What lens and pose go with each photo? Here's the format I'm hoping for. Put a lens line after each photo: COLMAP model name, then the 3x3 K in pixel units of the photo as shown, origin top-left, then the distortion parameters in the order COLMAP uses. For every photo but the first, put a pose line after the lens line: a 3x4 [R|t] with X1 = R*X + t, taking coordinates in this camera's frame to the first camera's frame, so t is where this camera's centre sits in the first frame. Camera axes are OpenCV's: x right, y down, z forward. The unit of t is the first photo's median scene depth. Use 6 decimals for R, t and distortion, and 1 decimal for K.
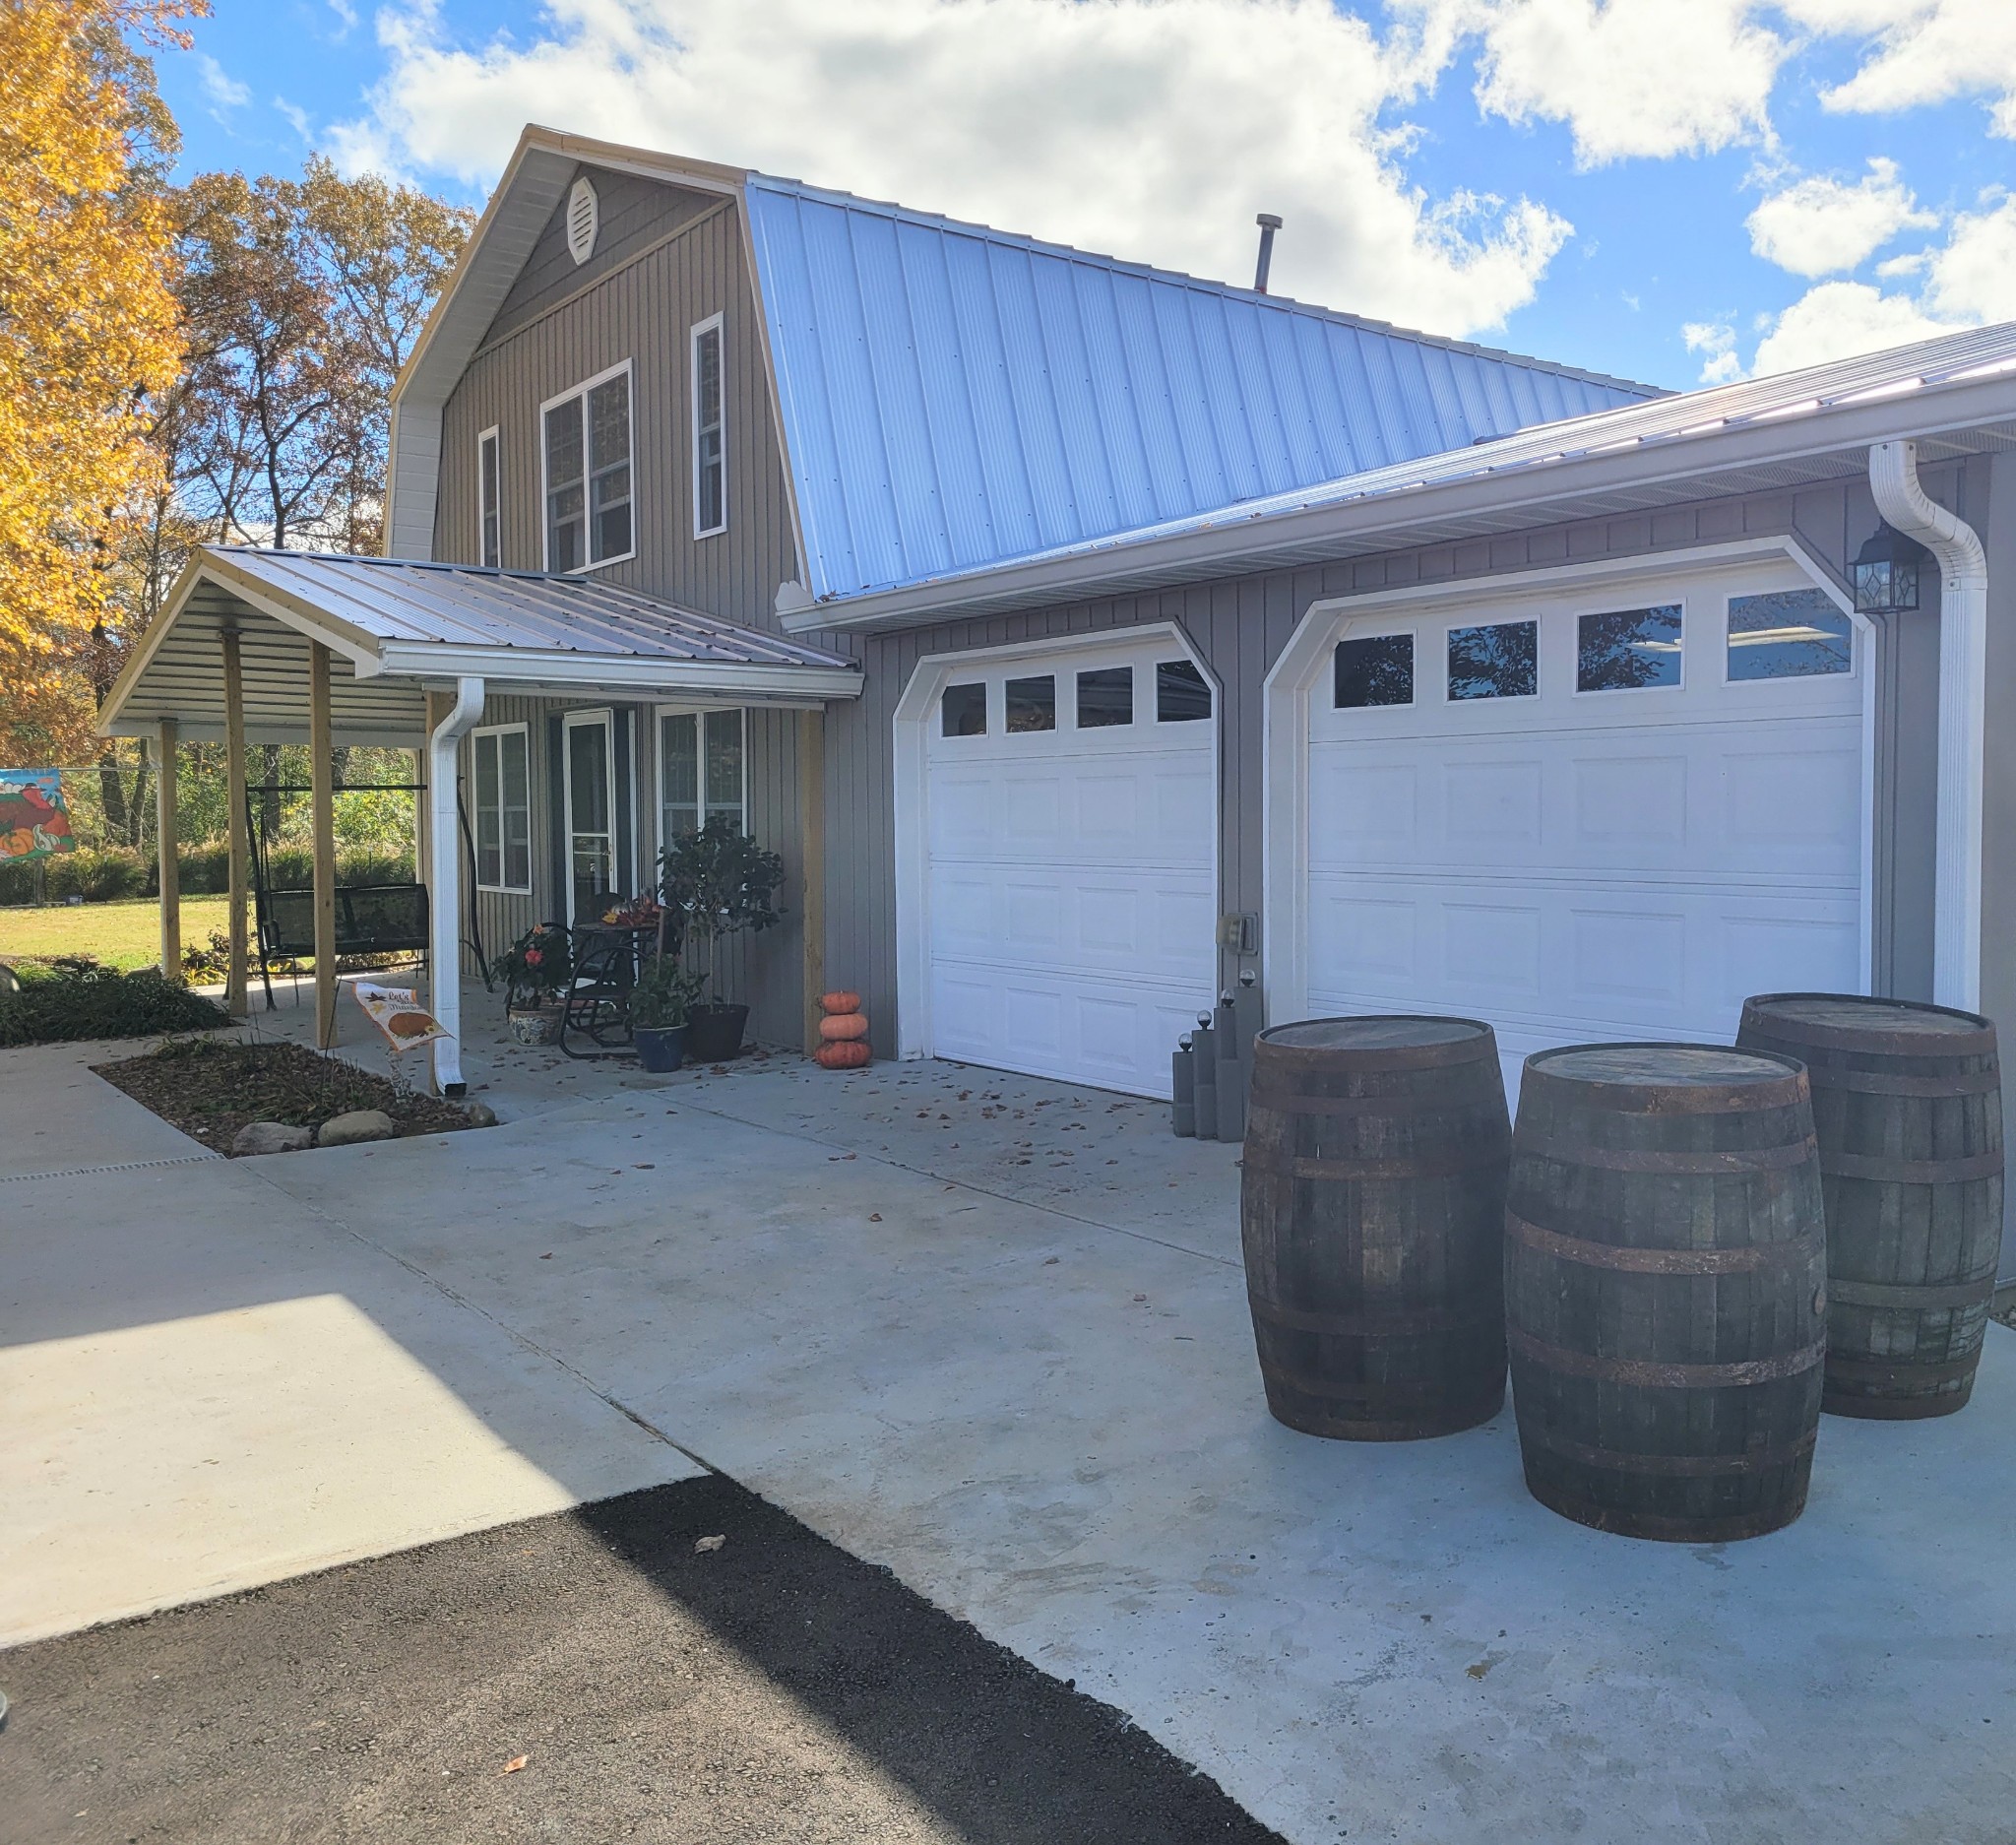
lens RADIAL K [[1714.3, 0, 1009.6], [0, 1714.3, 914.1], [0, 0, 1]] dist [0.160275, -0.271339]
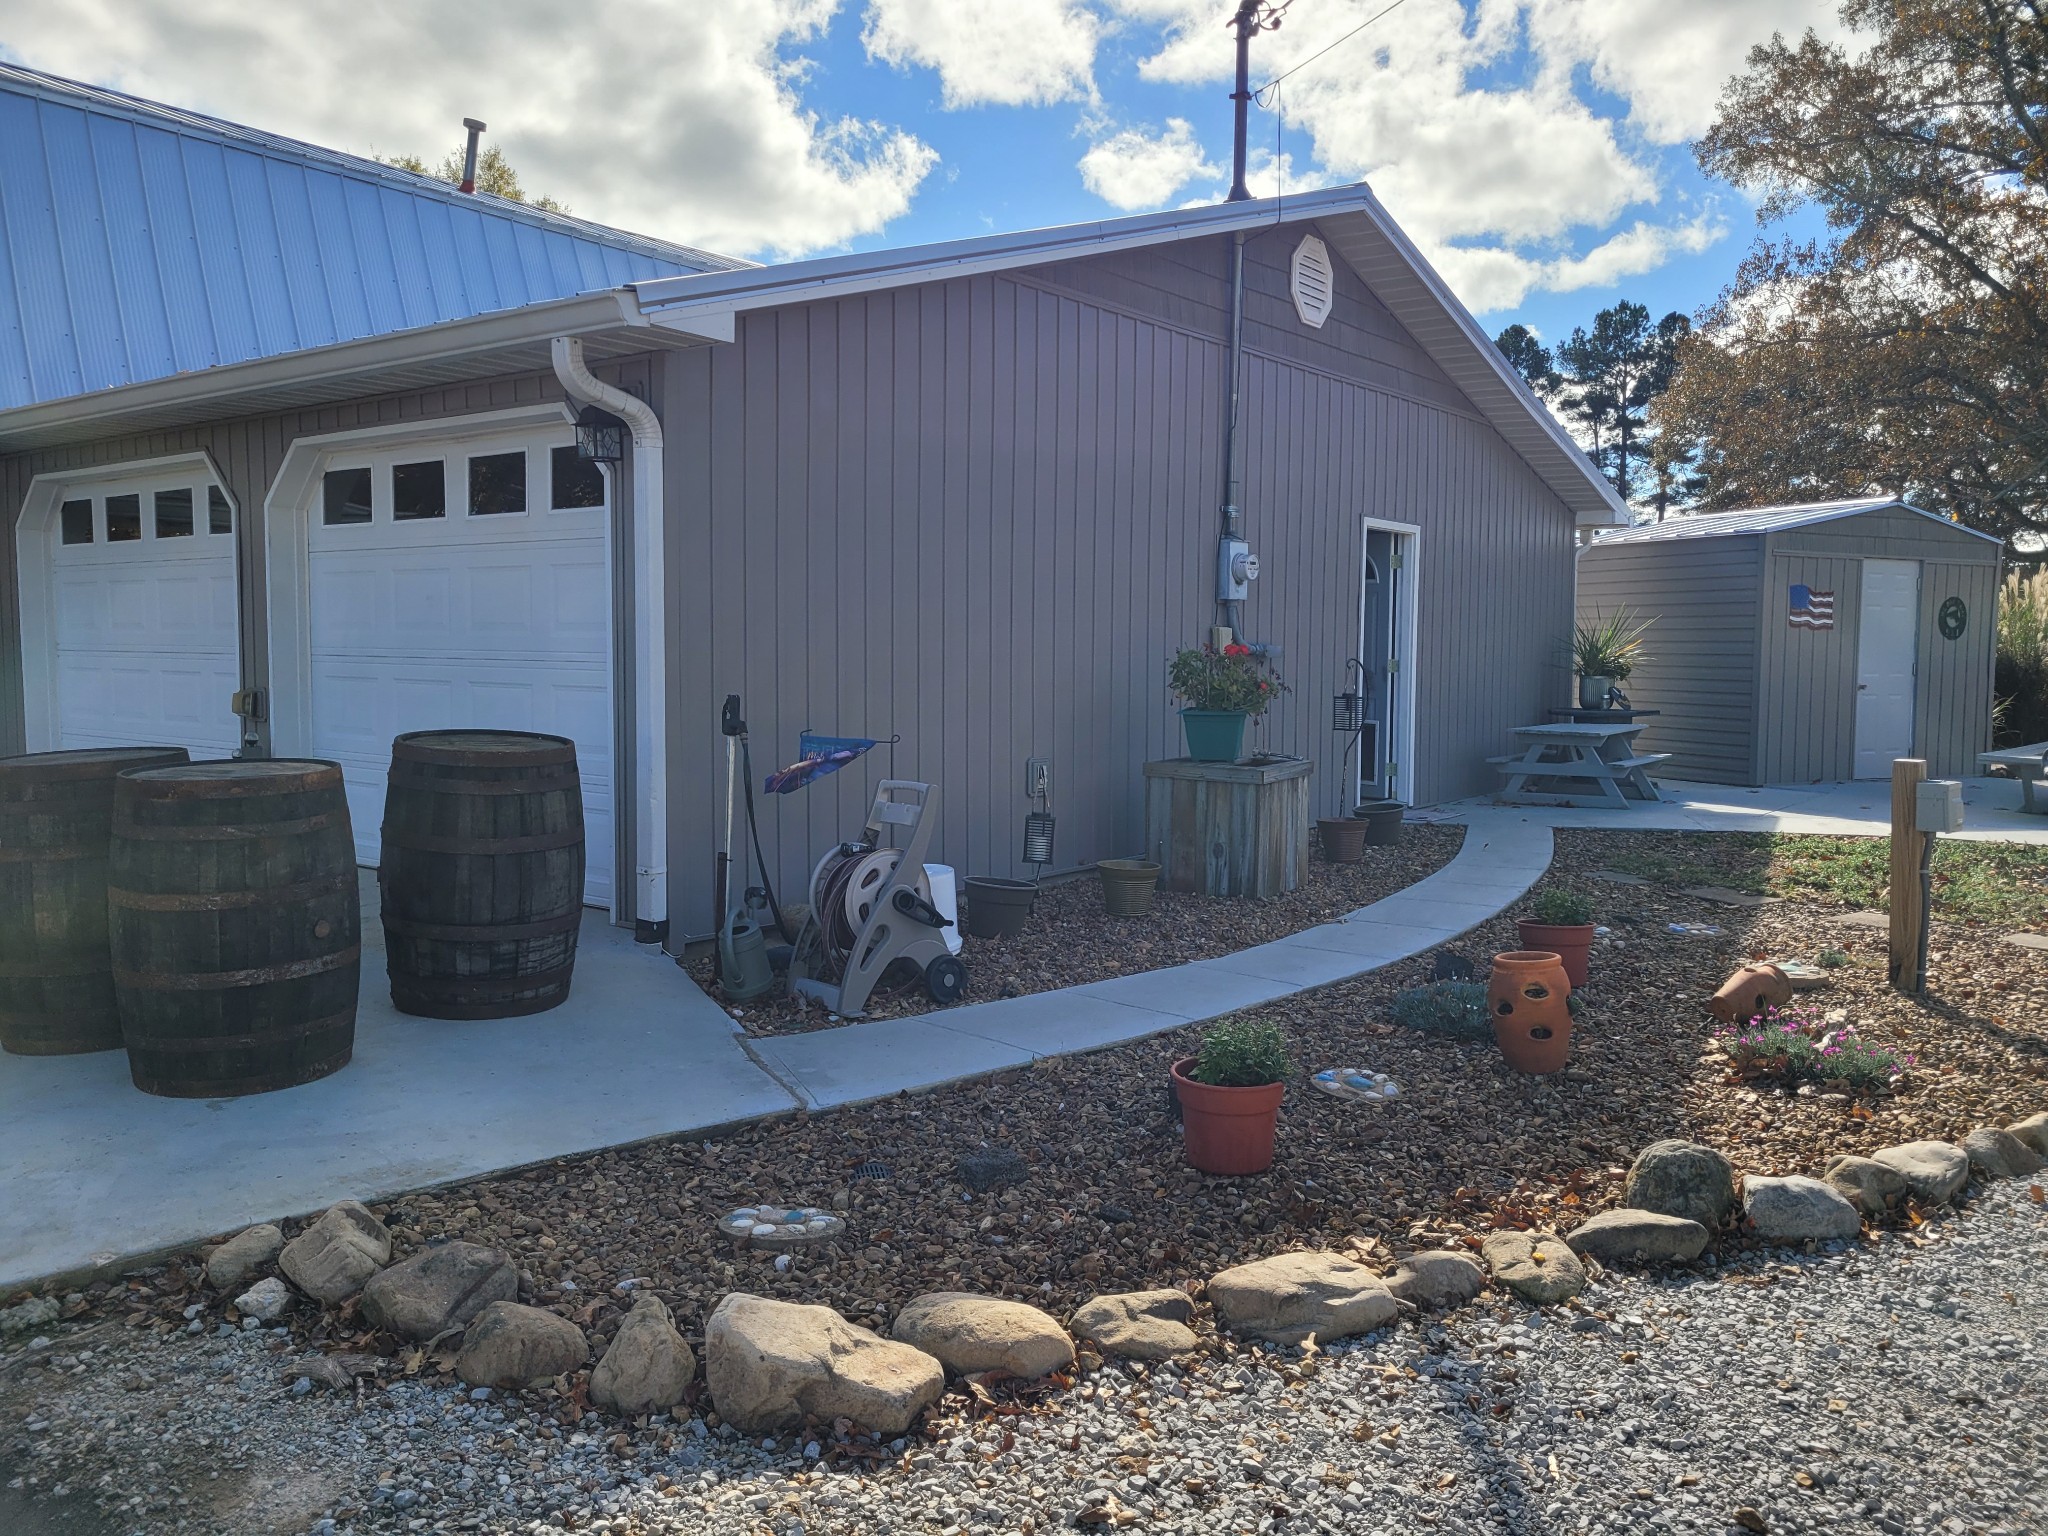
lens RADIAL K [[1531.5, 0, 1036.8], [0, 1531.5, 766.8], [0, 0, 1]] dist [0.001334, -0.034911]
pose [[0.969399, -0.012737, 0.245159, 0.120583], [0.007260, 0.999704, 0.023229, 0.010321], [-0.245383, -0.020738, 0.969204, -0.060711]]
